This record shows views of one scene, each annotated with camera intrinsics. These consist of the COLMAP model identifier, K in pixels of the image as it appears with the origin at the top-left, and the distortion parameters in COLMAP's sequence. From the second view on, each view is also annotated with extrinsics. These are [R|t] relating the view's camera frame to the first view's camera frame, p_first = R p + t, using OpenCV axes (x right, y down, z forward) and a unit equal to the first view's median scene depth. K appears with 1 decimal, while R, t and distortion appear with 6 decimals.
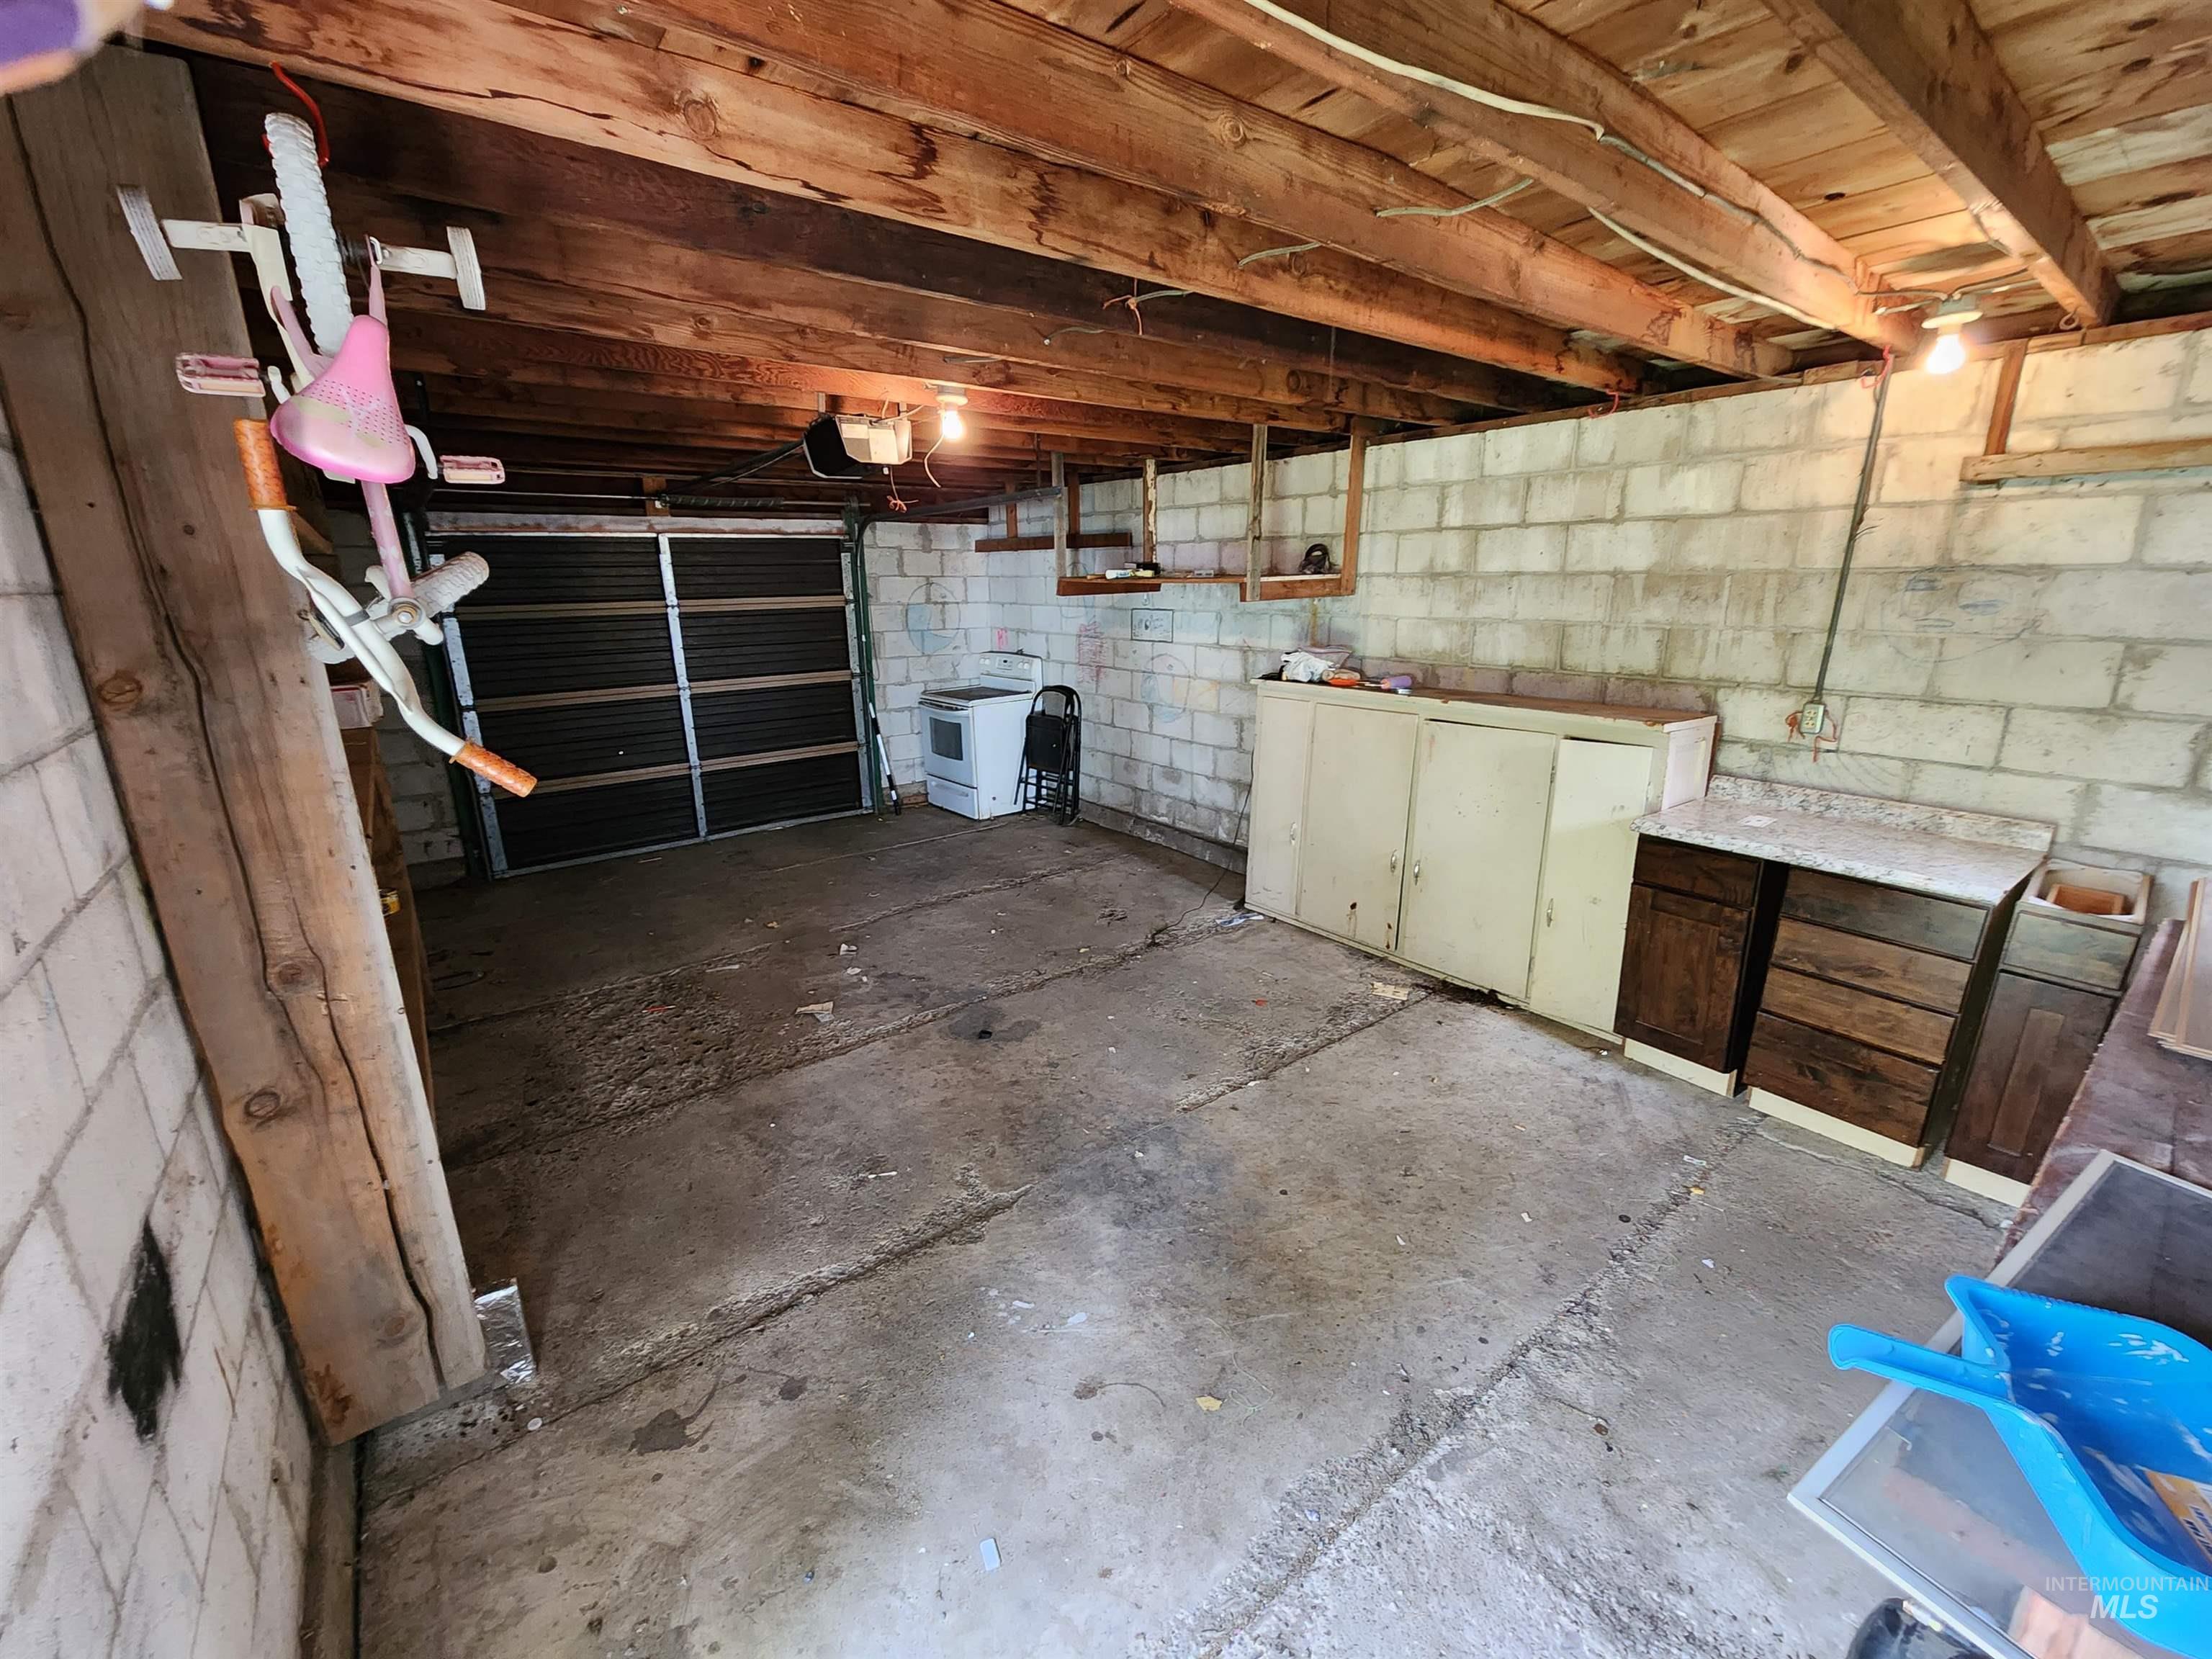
lens RADIAL K [[899.0, 0, 1100.8], [0, 899.0, 833.2], [0, 0, 1]] dist [0.004164, -0.002654]
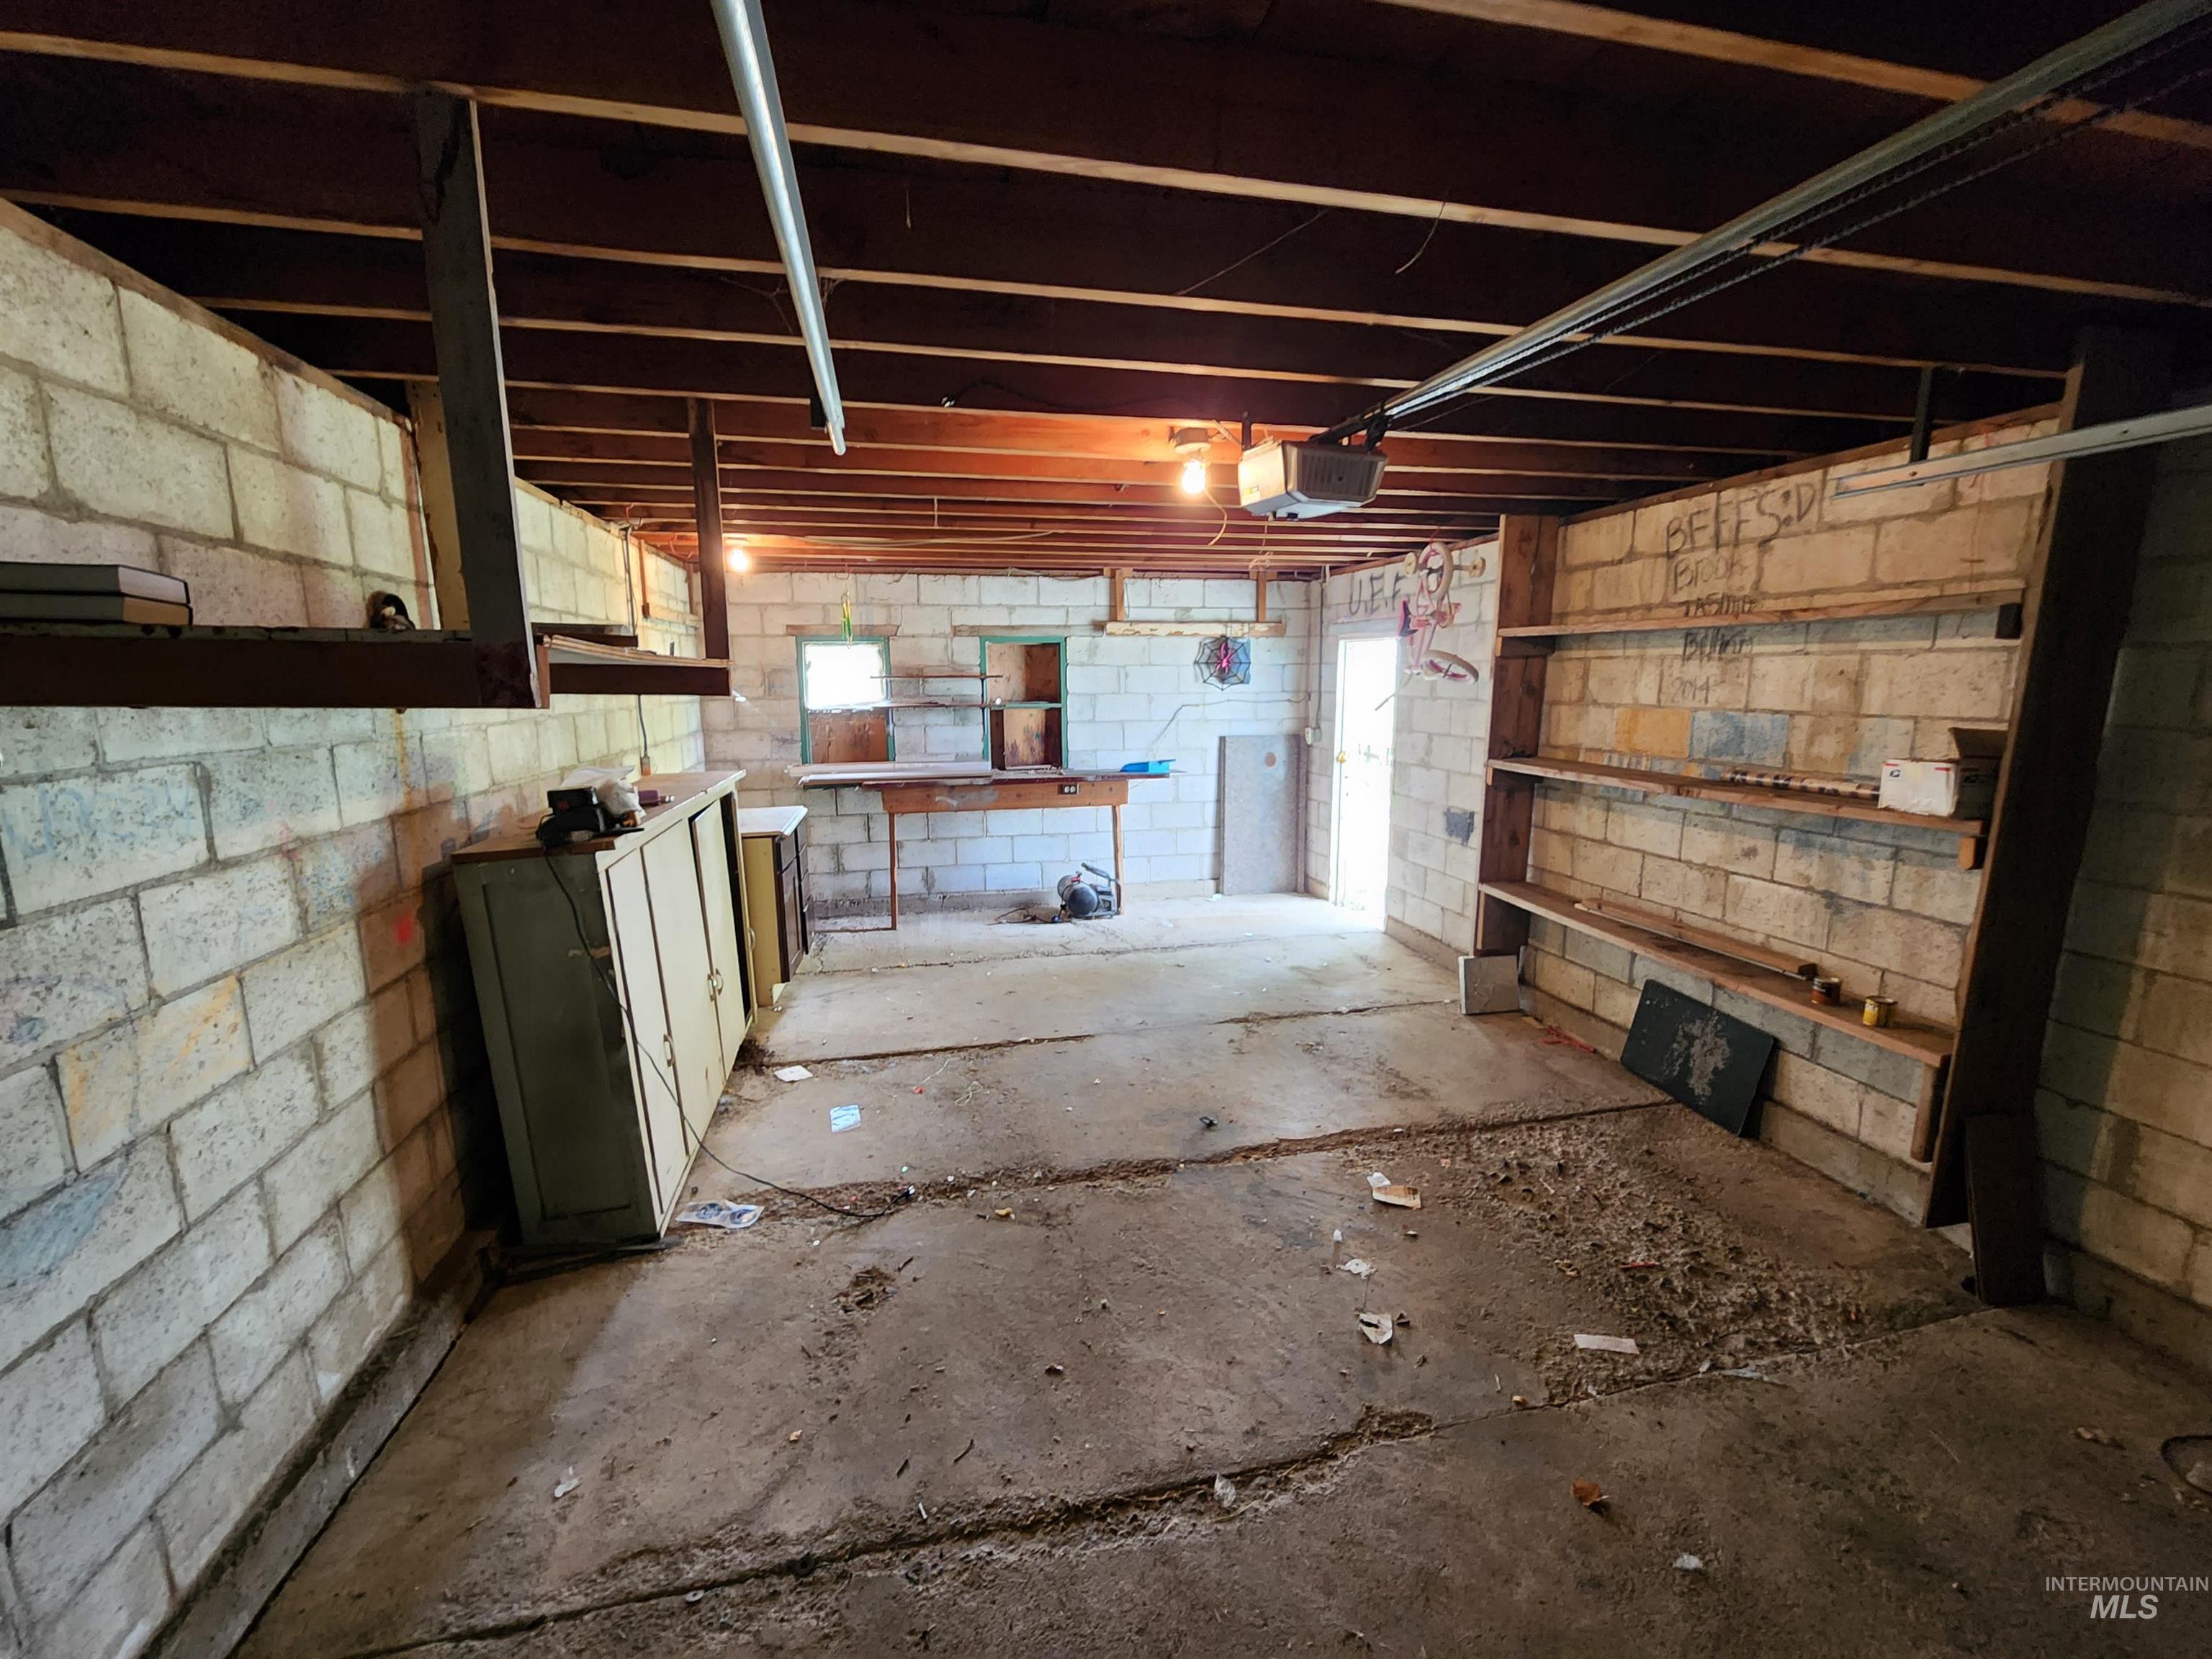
lens RADIAL K [[899.0, 0, 1100.8], [0, 899.0, 833.2], [0, 0, 1]] dist [0.004164, -0.002654]
pose [[-0.904840, -0.056808, 0.421944, -0.373829], [0.132991, 0.903754, 0.406869, -0.408503], [-0.404447, 0.424266, -0.810198, 1.504901]]
